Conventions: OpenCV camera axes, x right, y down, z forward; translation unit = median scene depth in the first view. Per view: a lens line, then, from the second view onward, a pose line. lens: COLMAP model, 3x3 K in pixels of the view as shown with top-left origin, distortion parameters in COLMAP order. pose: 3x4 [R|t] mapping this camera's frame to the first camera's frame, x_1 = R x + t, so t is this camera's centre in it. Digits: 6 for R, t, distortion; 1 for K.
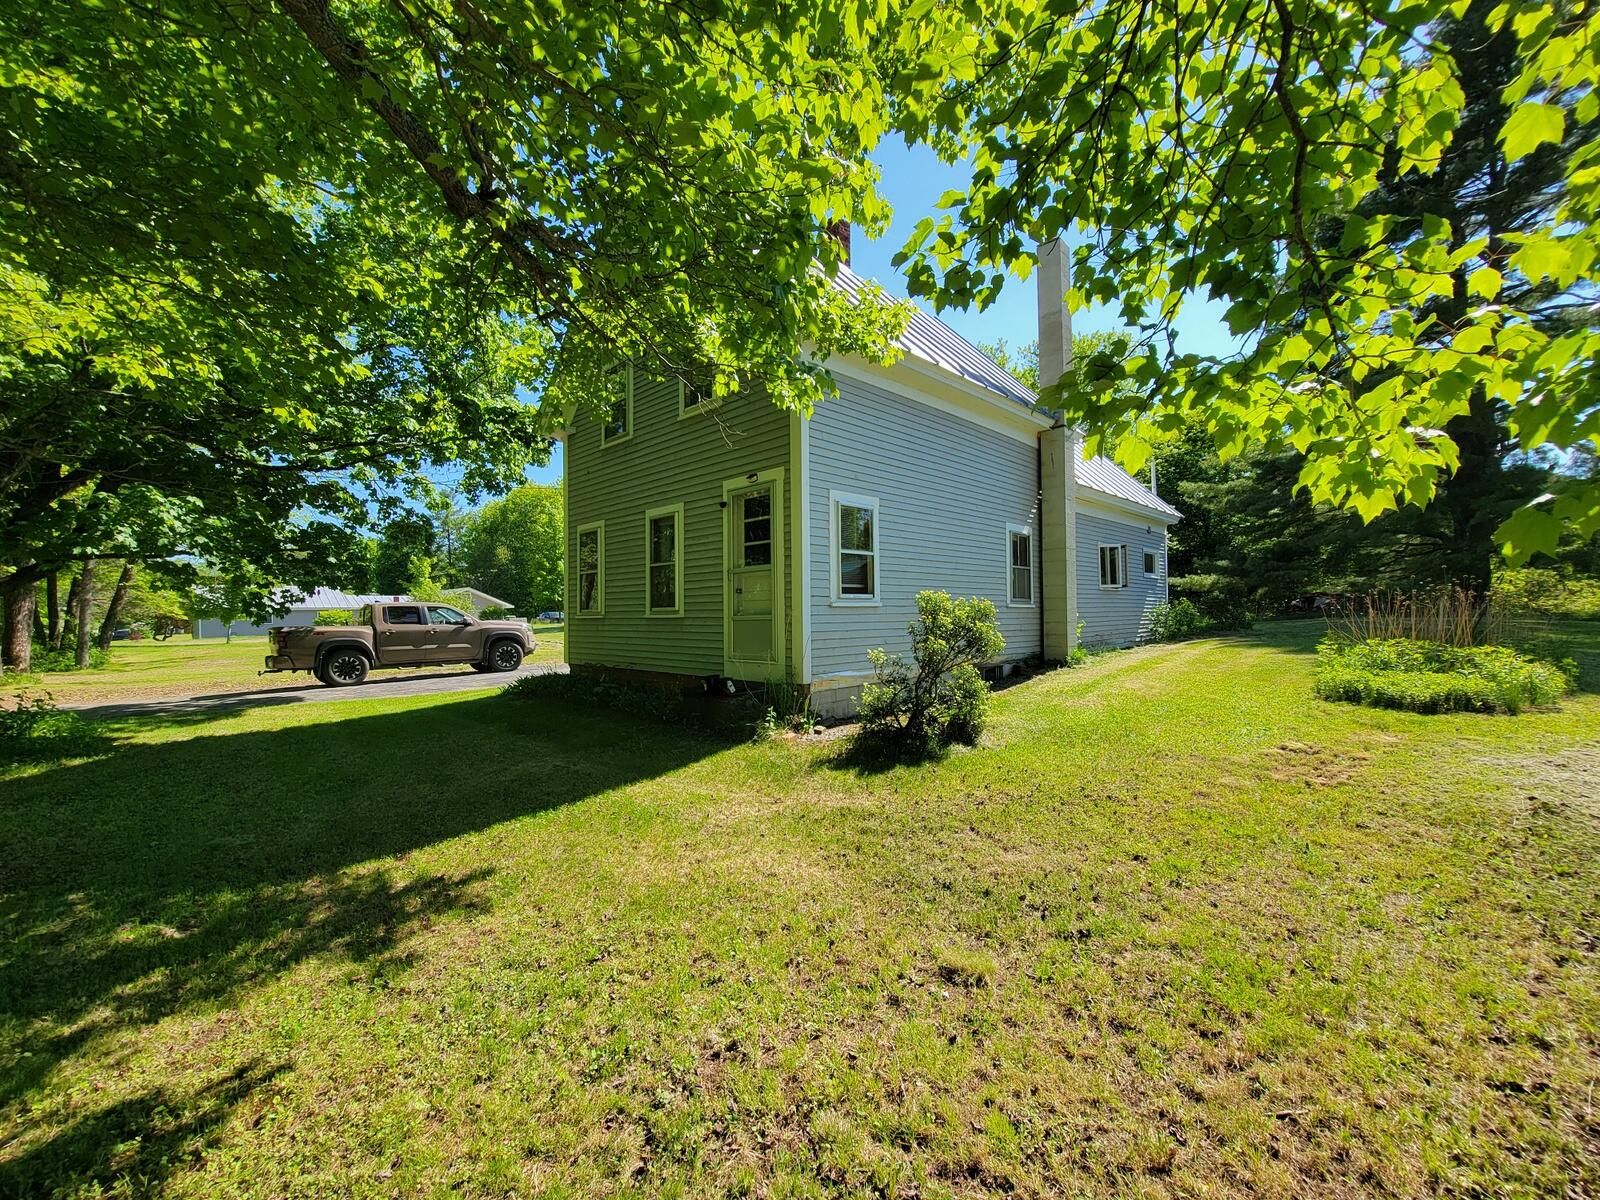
lens RADIAL K [[645.8, 0, 799.2], [0, 645.8, 601.8], [0, 0, 1]] dist [-0.003427, 0.000179]
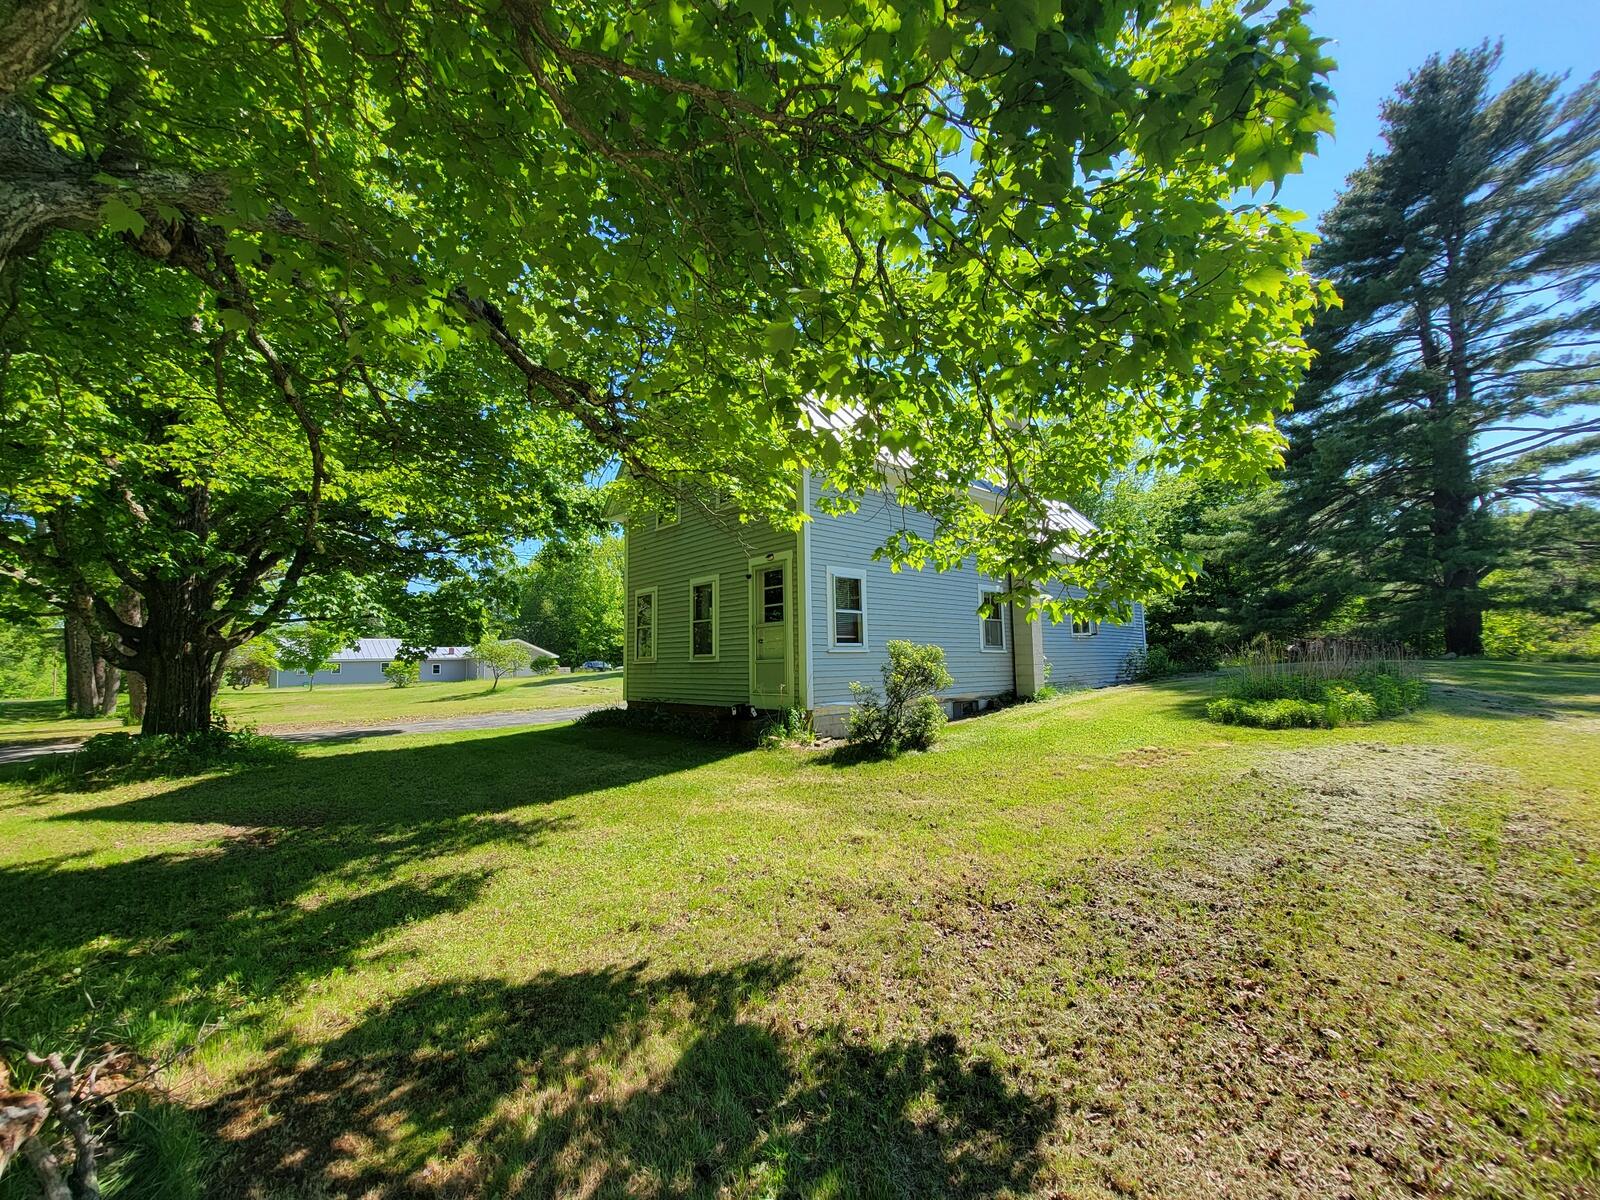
lens RADIAL K [[645.8, 0, 801.8], [0, 645.8, 594.7], [0, 0, 1]] dist [-0.003427, 0.000179]
pose [[0.998711, -0.010997, -0.049545, 0.058726], [0.006680, 0.996232, -0.086471, 0.003291], [0.050309, 0.086028, 0.995022, -0.327222]]
